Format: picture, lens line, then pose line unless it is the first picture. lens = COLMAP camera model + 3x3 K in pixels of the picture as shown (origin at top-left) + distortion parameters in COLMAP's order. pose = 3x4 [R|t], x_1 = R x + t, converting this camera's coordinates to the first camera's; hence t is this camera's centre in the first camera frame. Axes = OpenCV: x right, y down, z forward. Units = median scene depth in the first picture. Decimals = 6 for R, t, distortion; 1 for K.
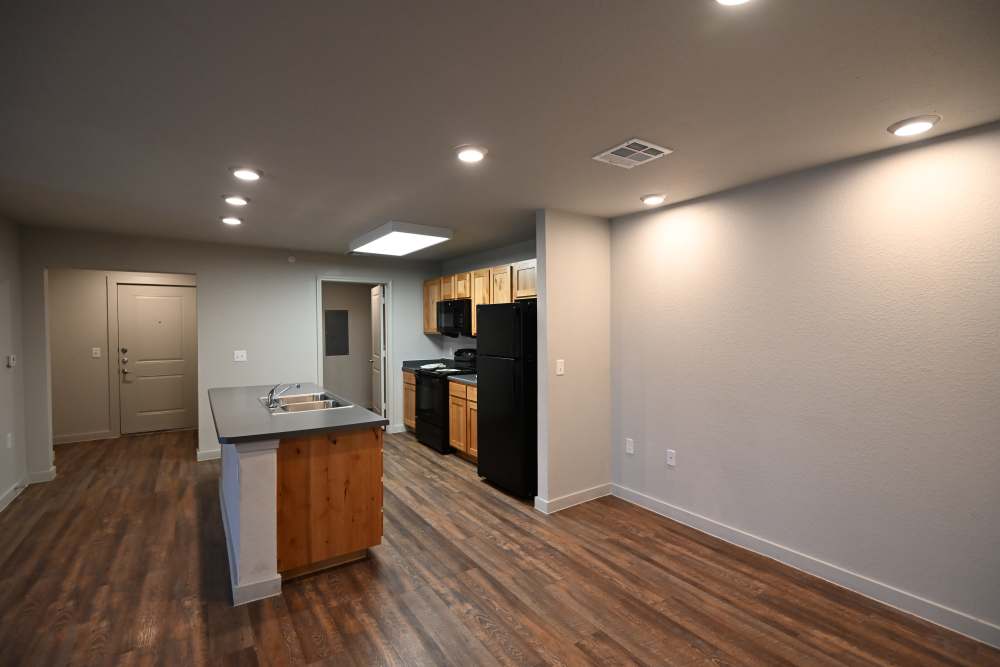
lens RADIAL K [[454.8, 0, 504.4], [0, 454.8, 333.2], [0, 0, 1]] dist [0.000721, -0.005029]
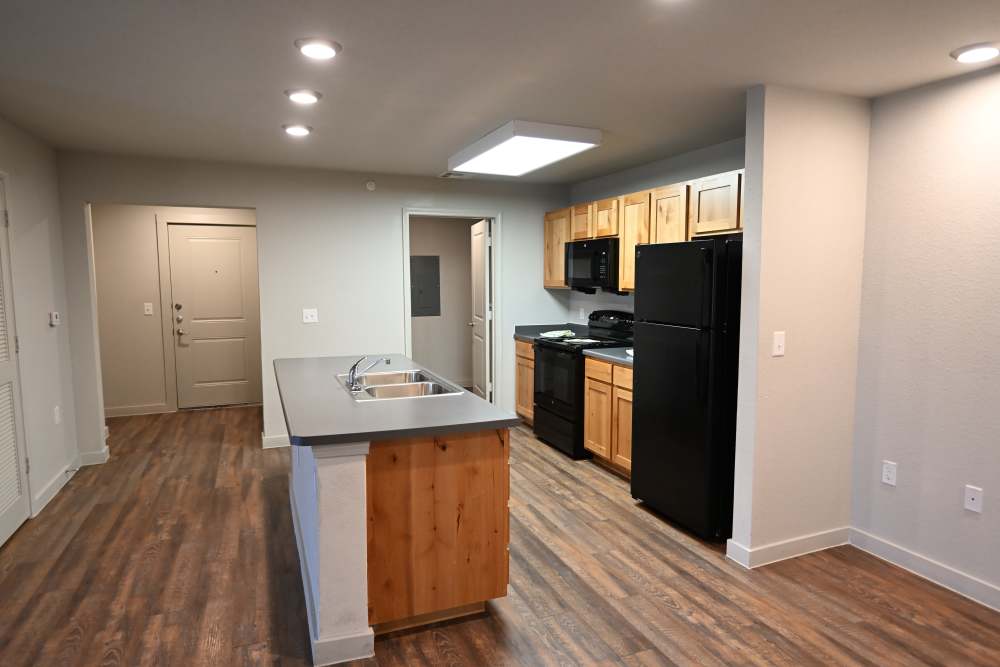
lens RADIAL K [[581.8, 0, 498.8], [0, 581.8, 331.6], [0, 0, 1]] dist [-0.002939, -0.003045]
pose [[0.979294, 0.021506, -0.201296, -0.095663], [-0.006048, 0.997006, 0.077094, -0.001268], [0.202352, -0.074280, 0.976492, 0.142130]]
